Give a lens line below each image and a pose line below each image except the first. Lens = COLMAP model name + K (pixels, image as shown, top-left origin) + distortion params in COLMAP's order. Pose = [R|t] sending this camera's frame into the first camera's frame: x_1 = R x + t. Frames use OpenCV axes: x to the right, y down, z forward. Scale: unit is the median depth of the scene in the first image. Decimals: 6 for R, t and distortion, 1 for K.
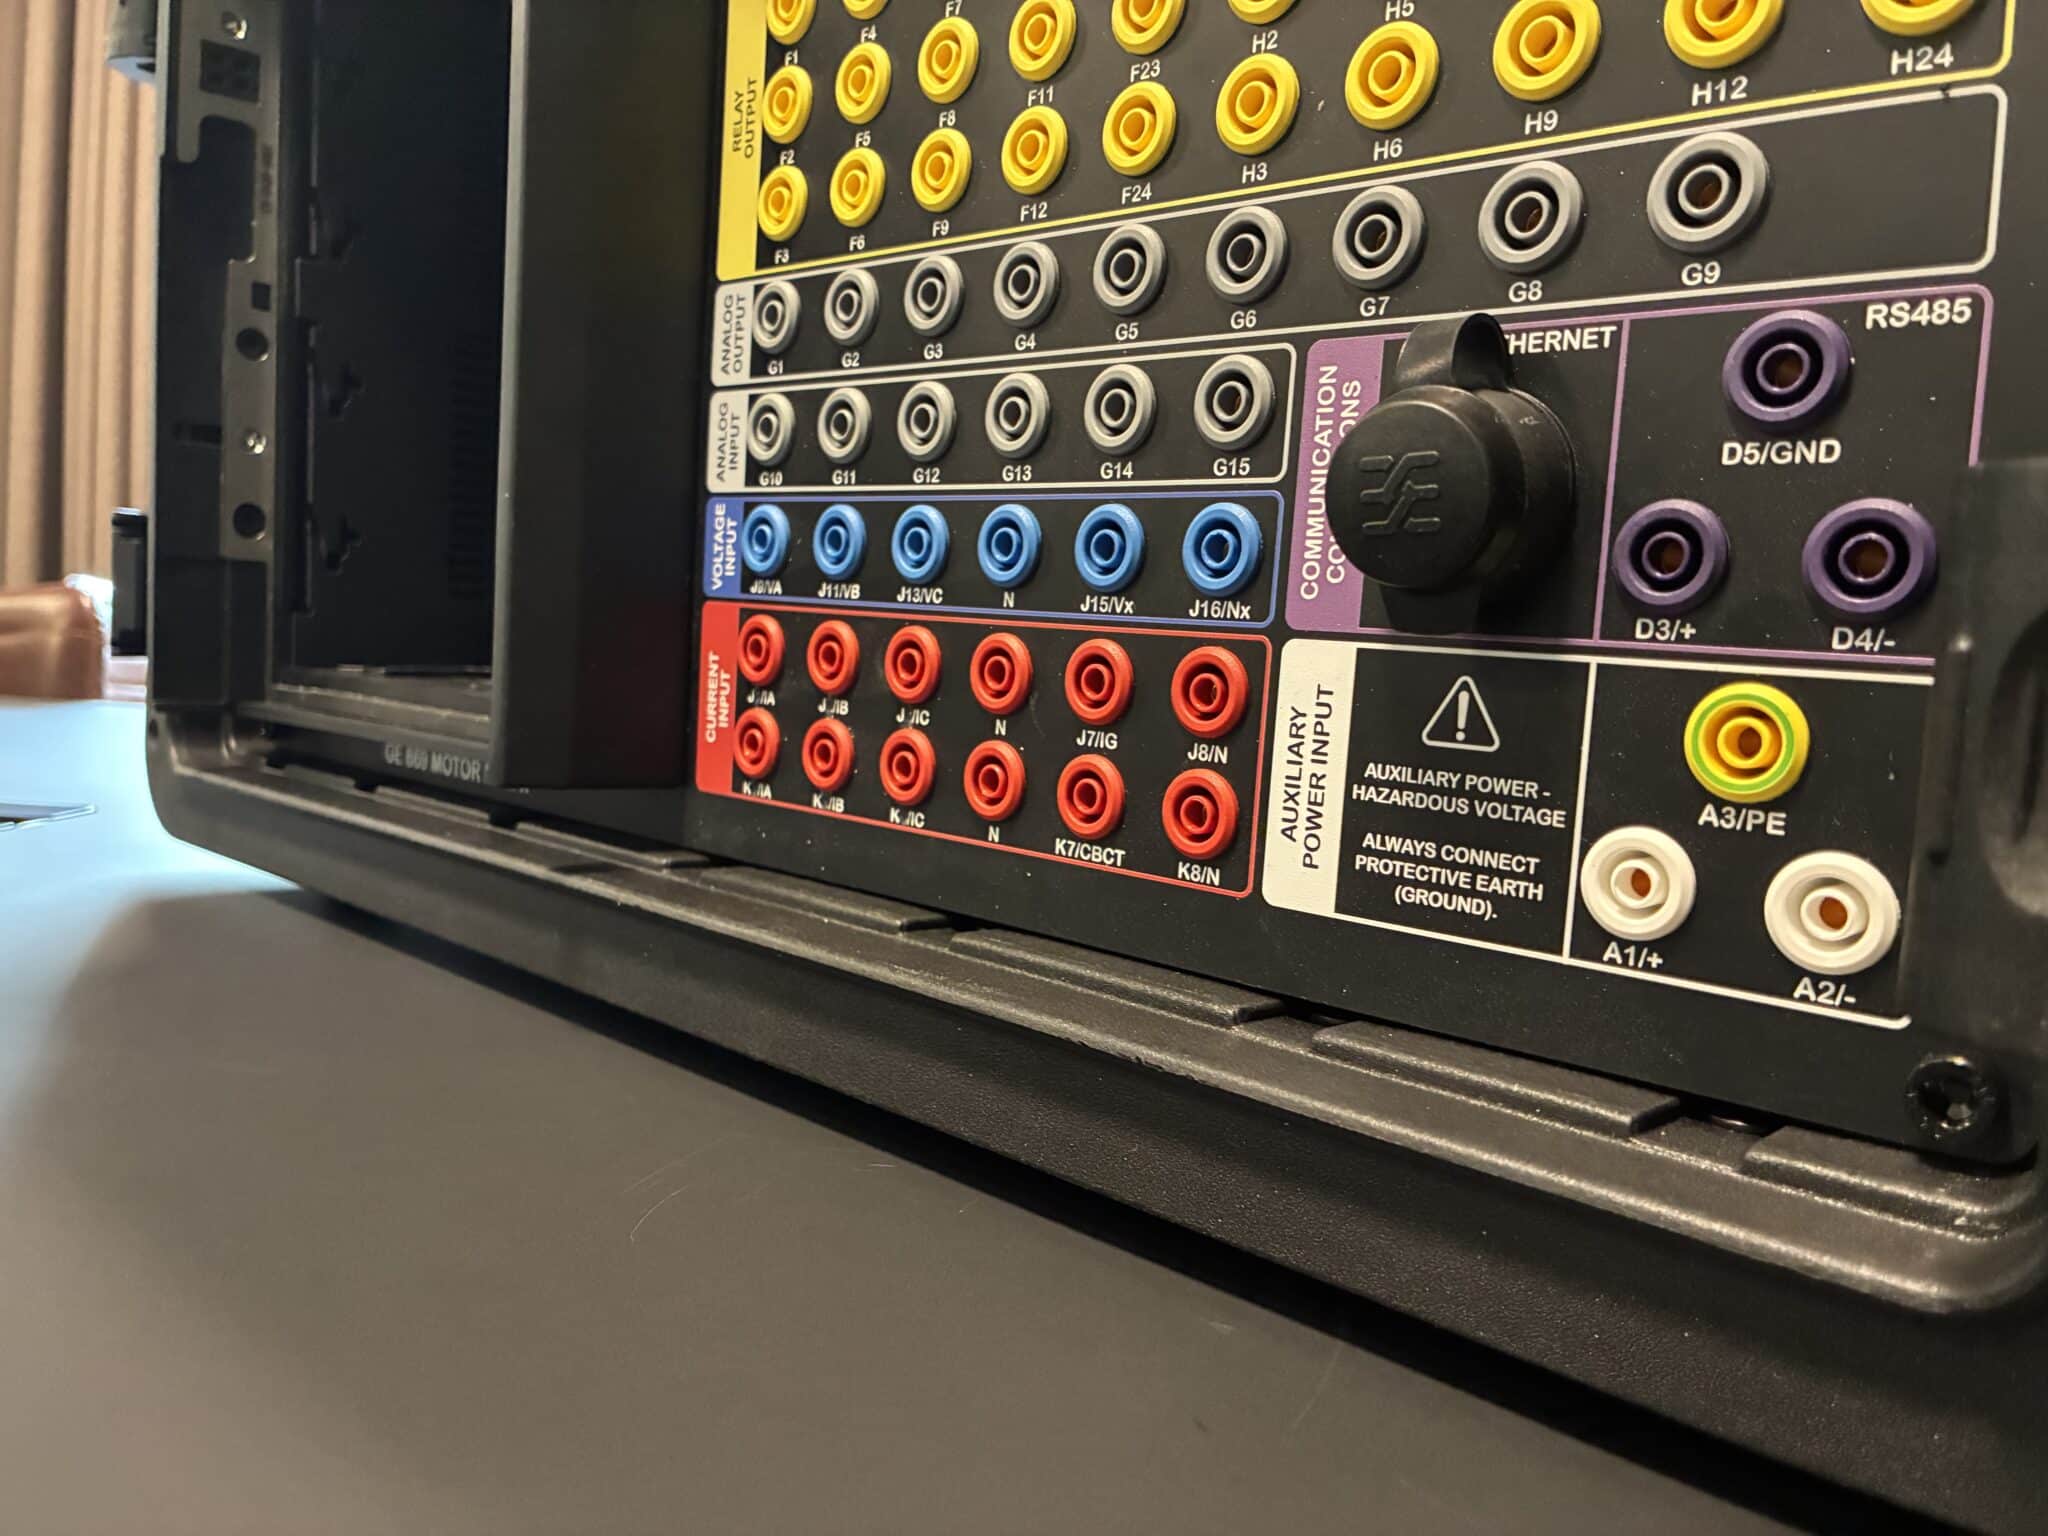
lens RADIAL K [[1578.1, 0, 1032.9], [0, 1578.1, 768.0], [0, 0, 1]] dist [0.045308, -0.087164]
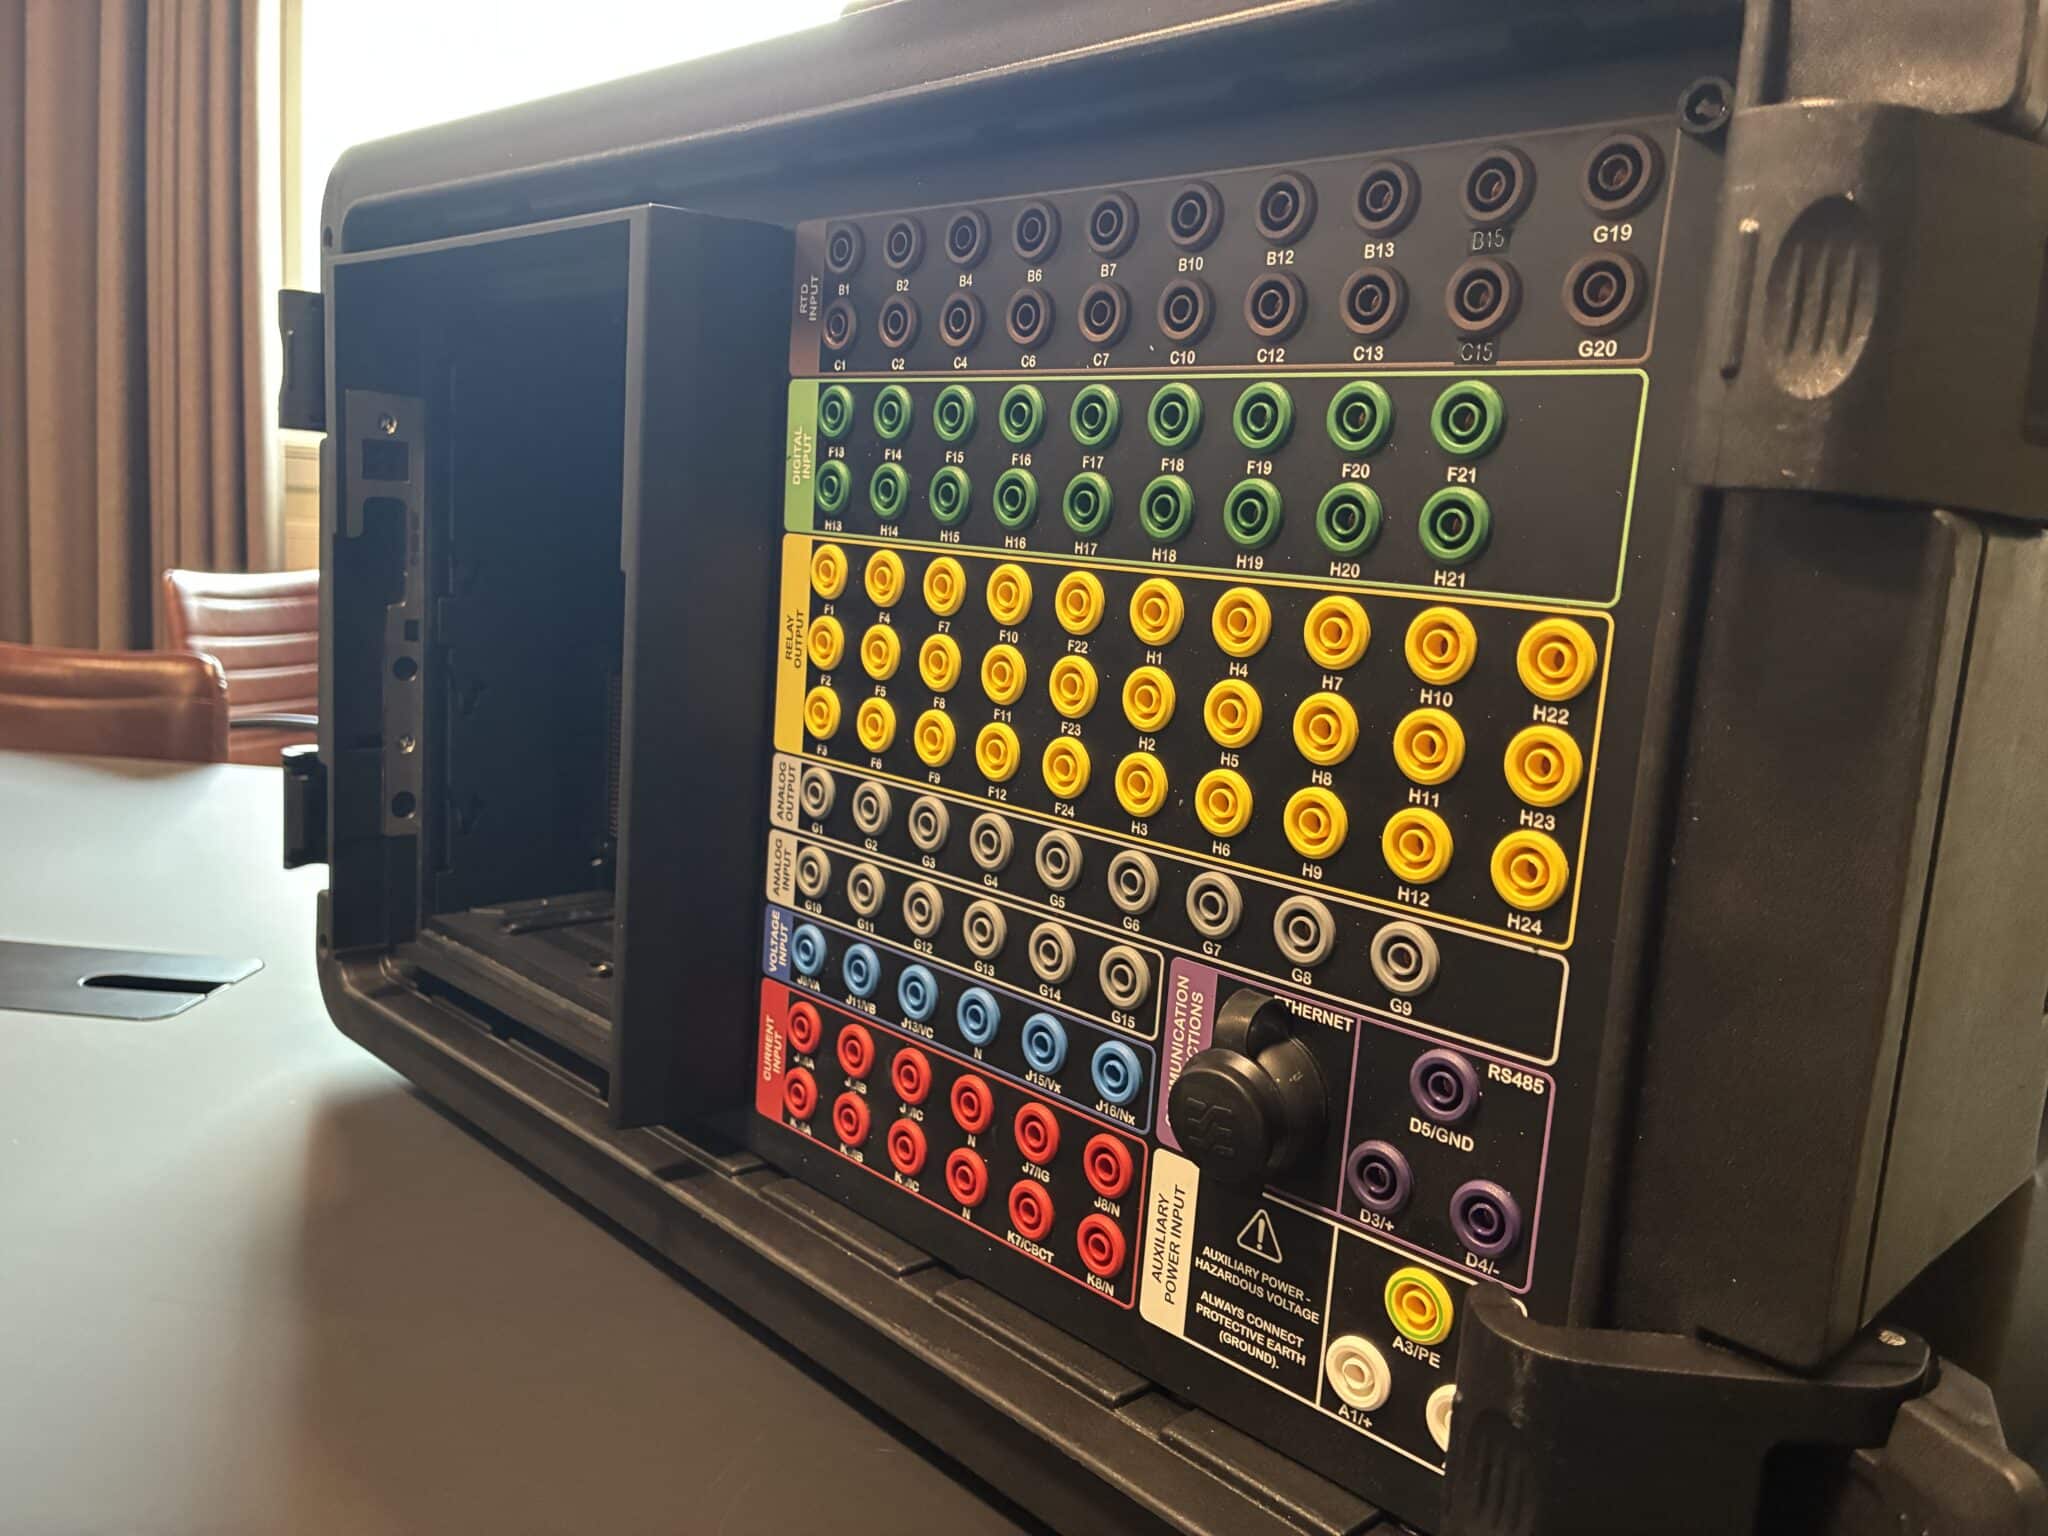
lens RADIAL K [[1562.4, 0, 1024.0], [0, 1562.4, 768.0], [0, 0, 1]] dist [0.029322, -0.076203]
pose [[0.999410, 0.014256, -0.031263, 0.076800], [-0.012318, 0.998041, 0.061336, -0.525328], [0.032076, -0.060914, 0.997627, -0.447571]]
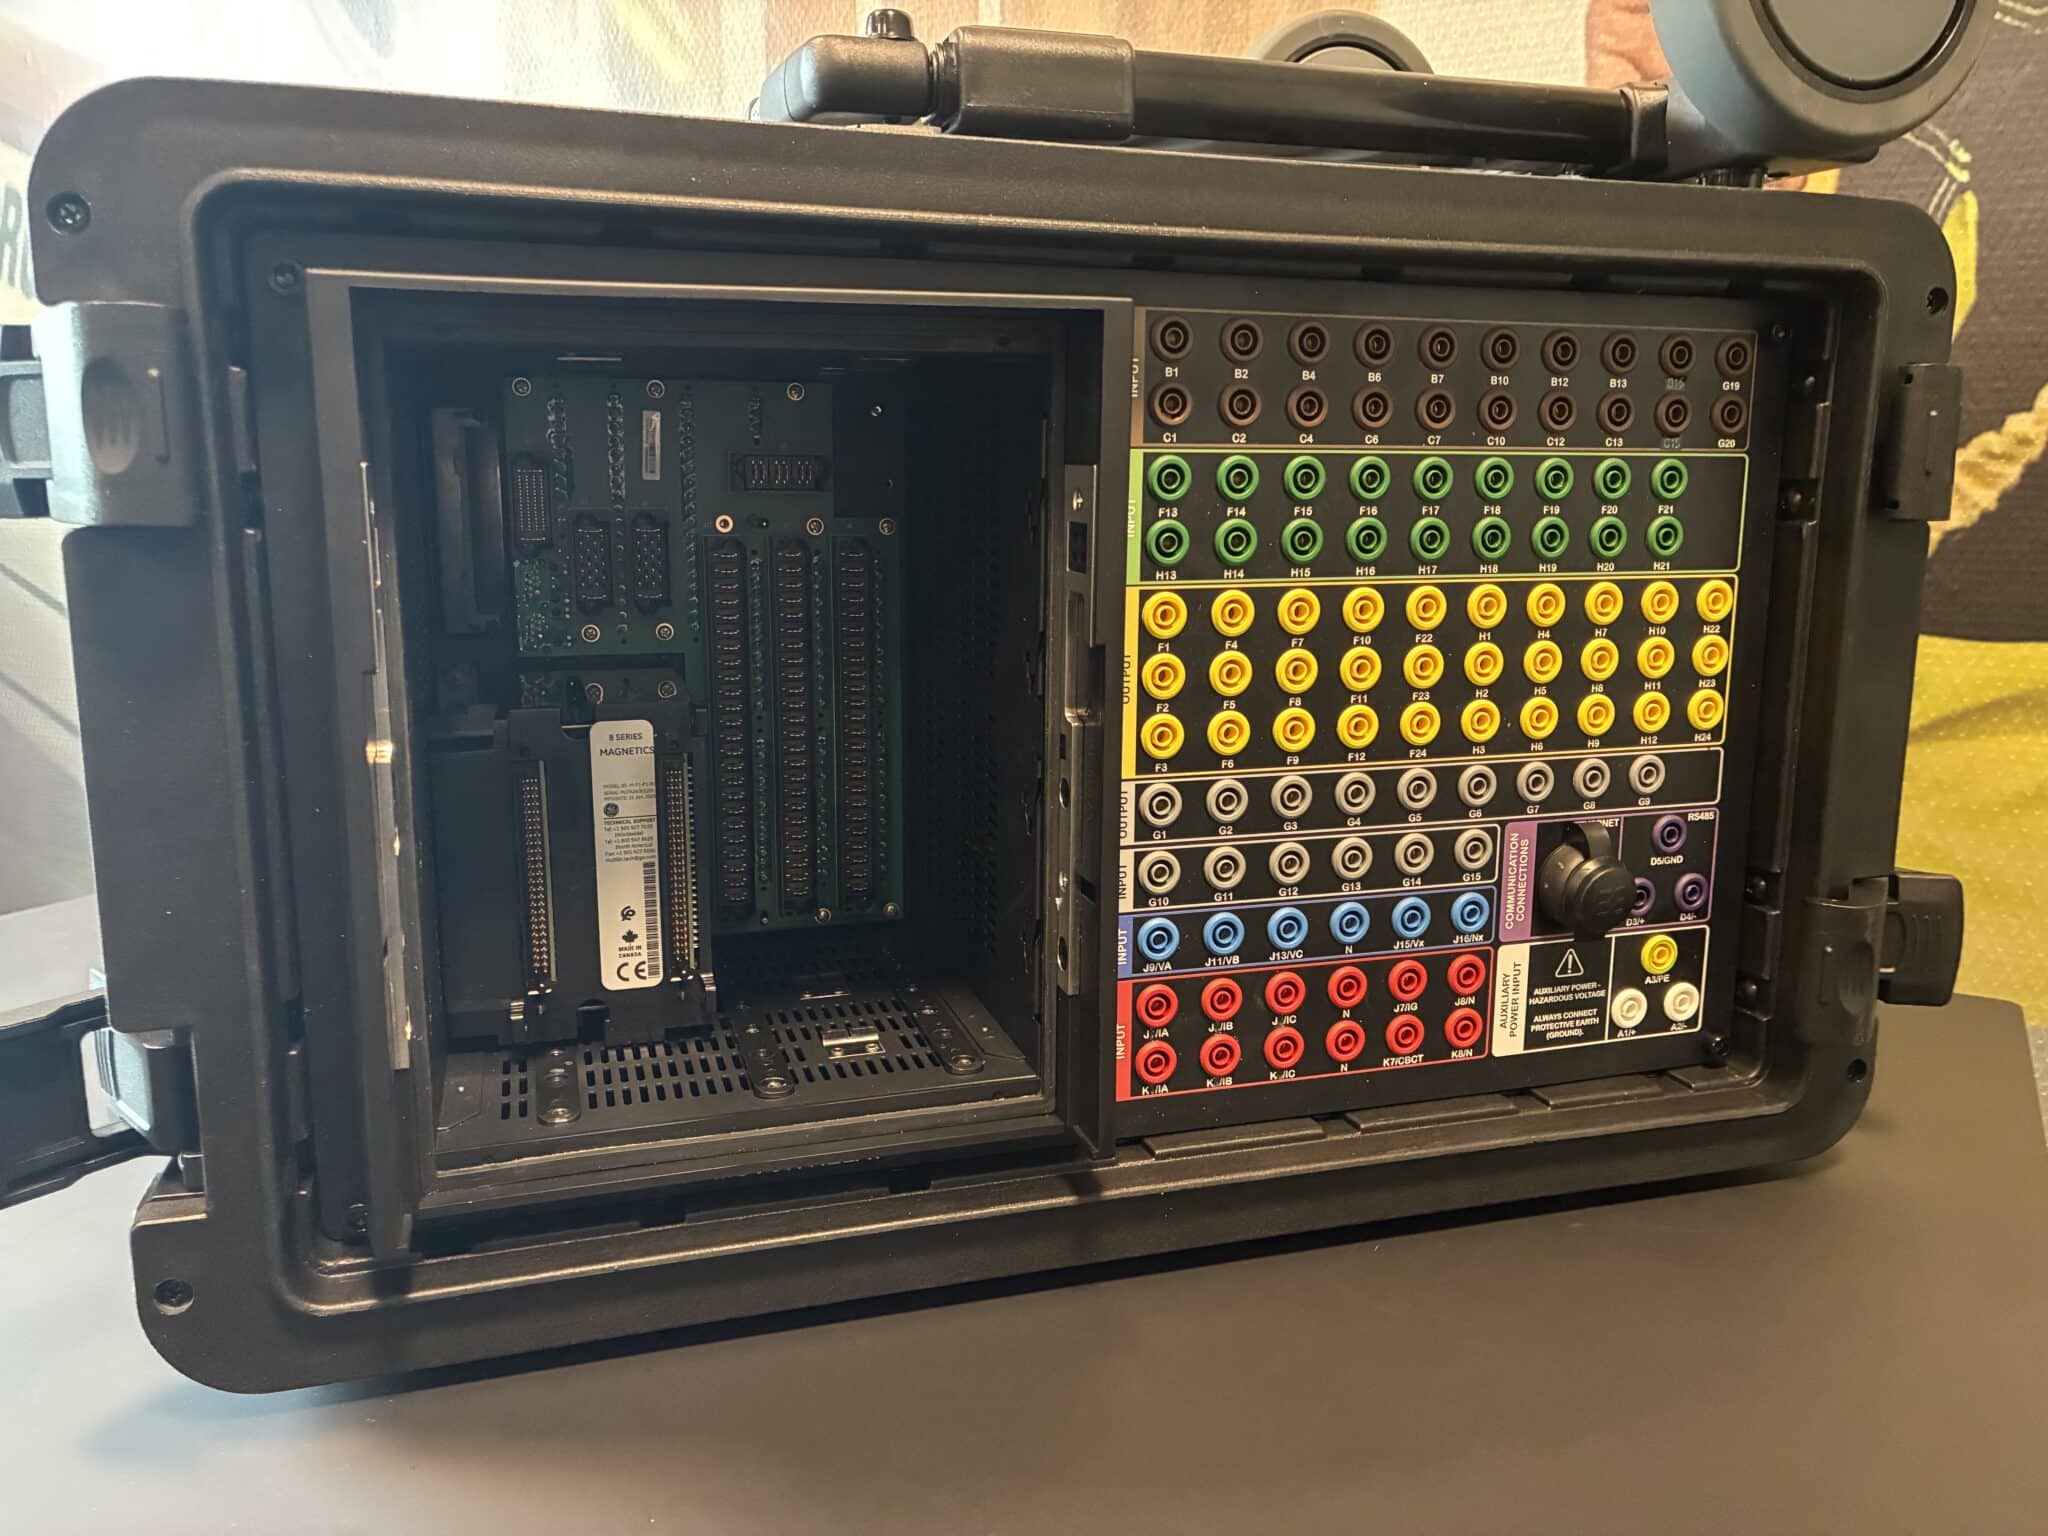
lens RADIAL K [[1554.0, 0, 1024.0], [0, 1554.0, 768.0], [0, 0, 1]] dist [0.076975, -0.127812]
pose [[0.484640, -0.222252, 0.846007, -2.056347], [0.105467, 0.974973, 0.195715, -0.857657], [-0.868332, -0.005625, 0.495951, 0.468862]]
